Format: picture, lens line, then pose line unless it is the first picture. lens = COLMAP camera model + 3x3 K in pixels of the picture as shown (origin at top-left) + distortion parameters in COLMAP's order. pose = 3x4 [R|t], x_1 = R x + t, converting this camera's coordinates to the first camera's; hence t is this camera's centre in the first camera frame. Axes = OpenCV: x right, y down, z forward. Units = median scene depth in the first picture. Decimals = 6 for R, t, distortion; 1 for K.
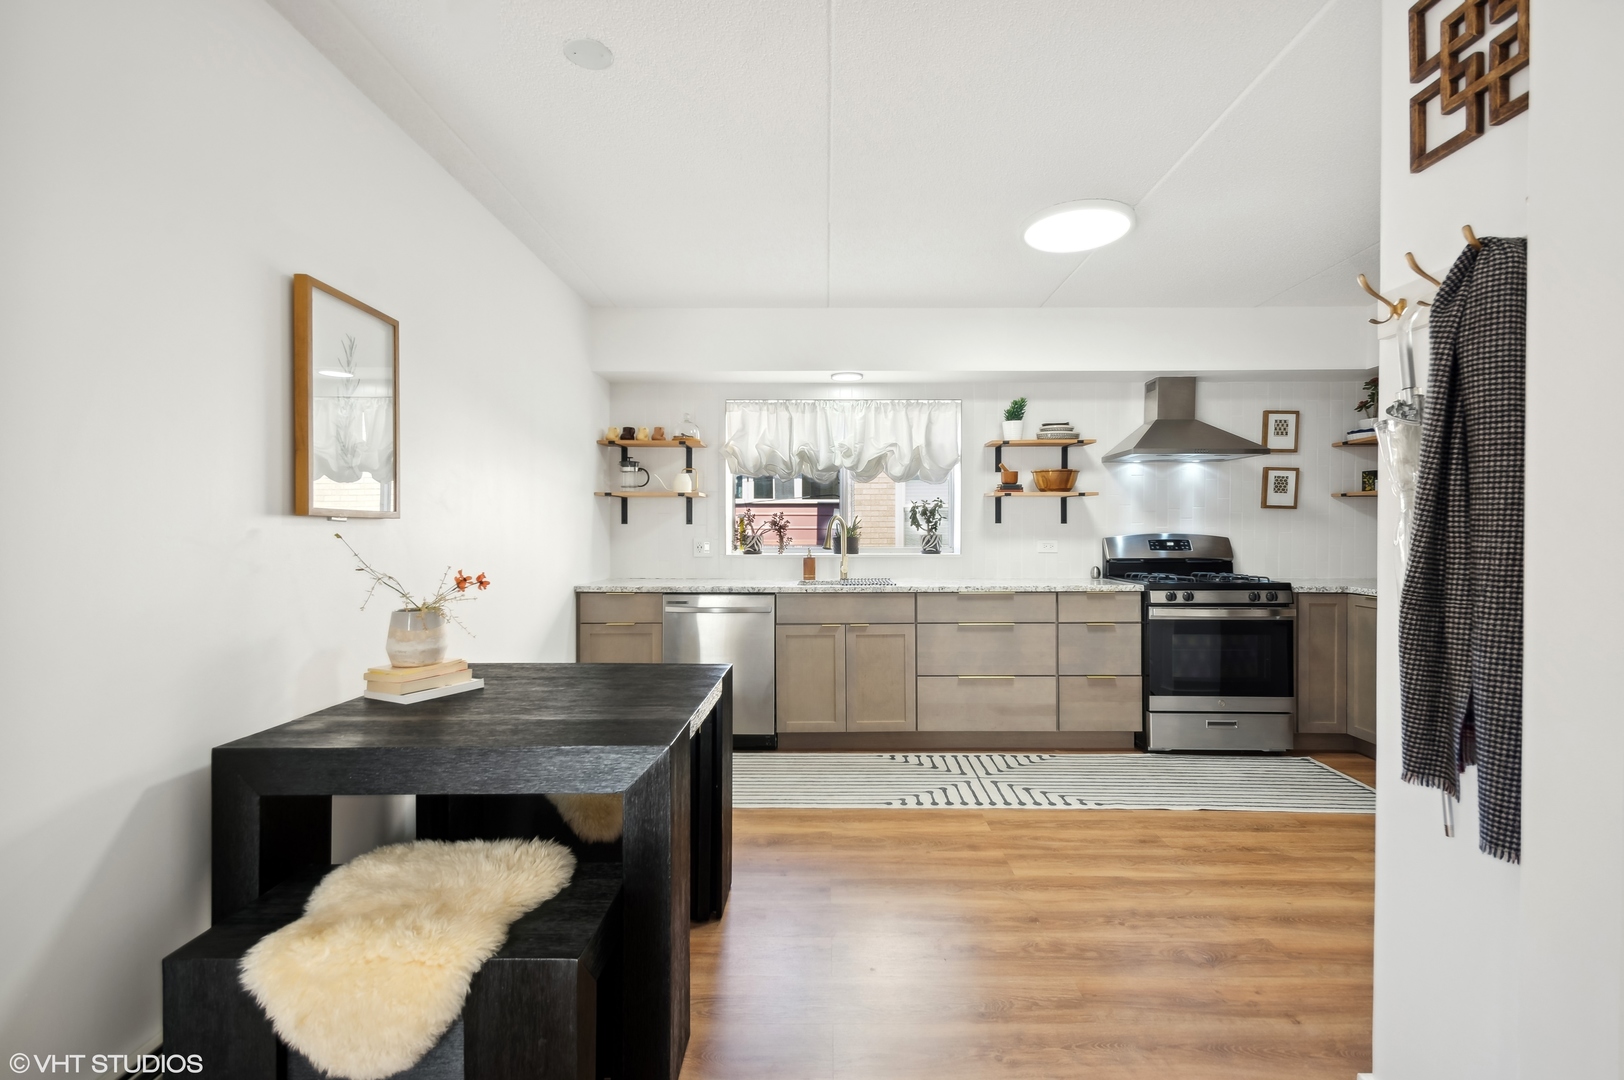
lens RADIAL K [[713.5, 0, 822.6], [0, 713.5, 536.4], [0, 0, 1]] dist [0.000062, -0.011736]
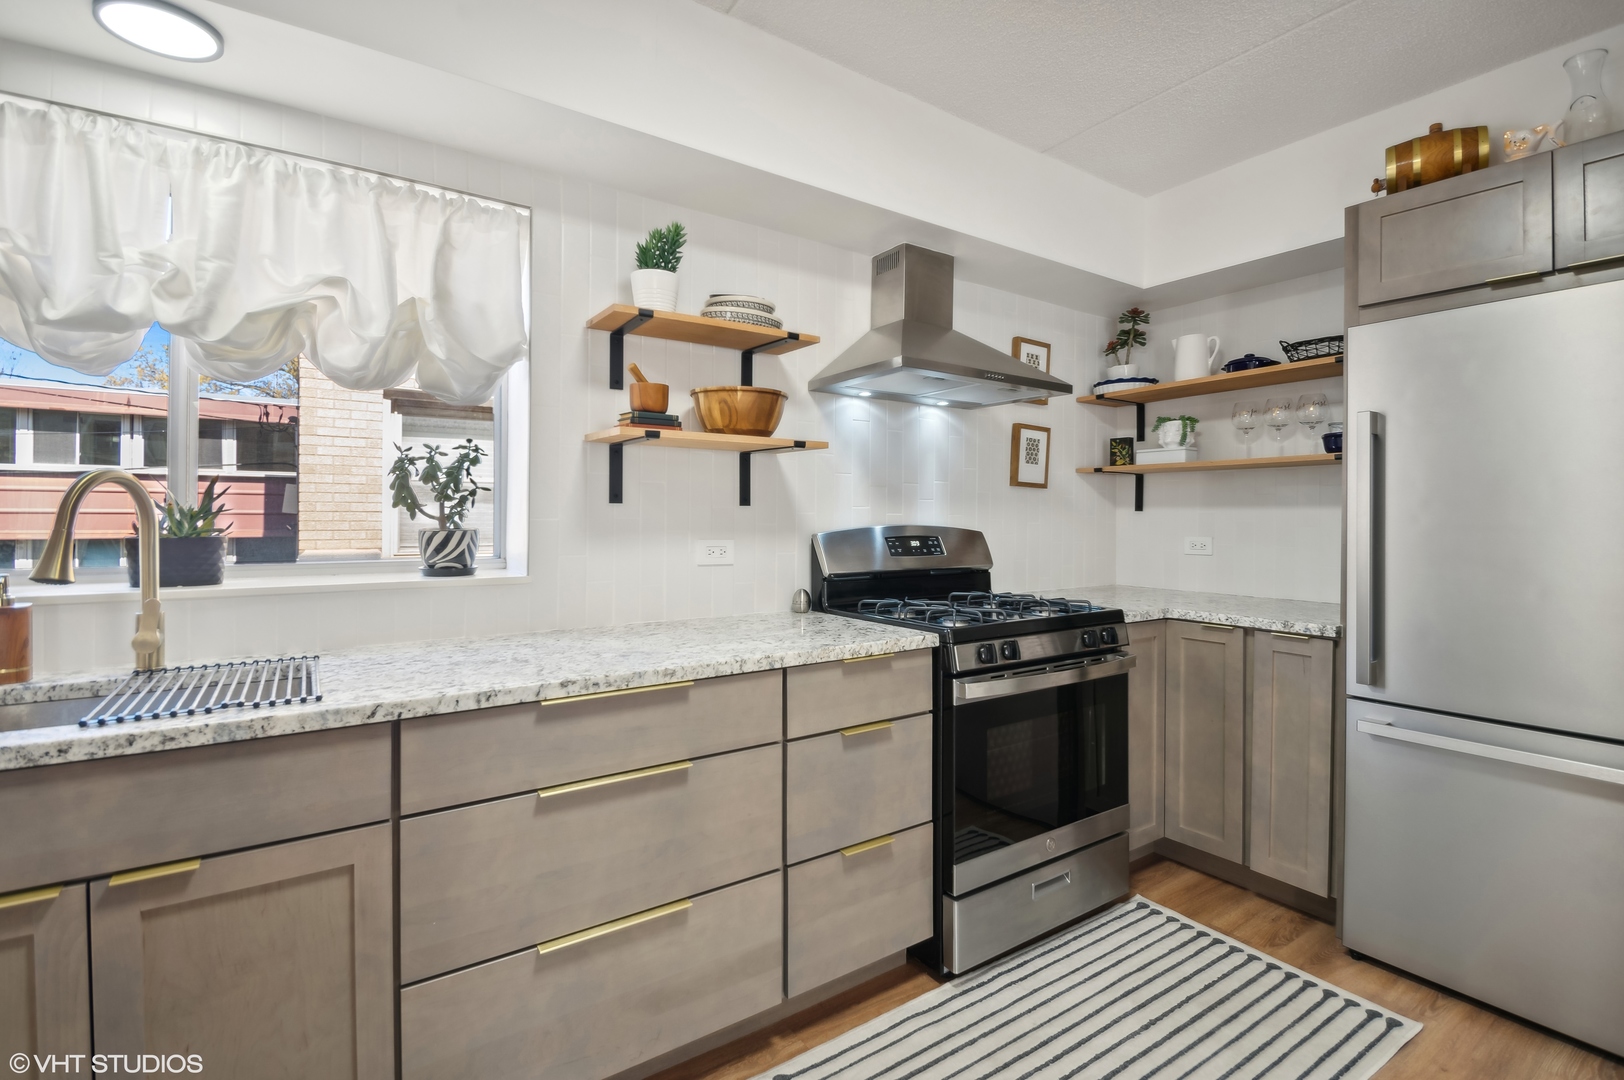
lens RADIAL K [[753.6, 0, 826.2], [0, 753.6, 518.3], [0, 0, 1]] dist [0.015895, -0.013833]
pose [[0.815791, 0.003475, 0.578336, 0.081237], [0.000743, 0.999975, -0.007056, -0.005491], [-0.578346, 0.006186, 0.815768, 0.545708]]
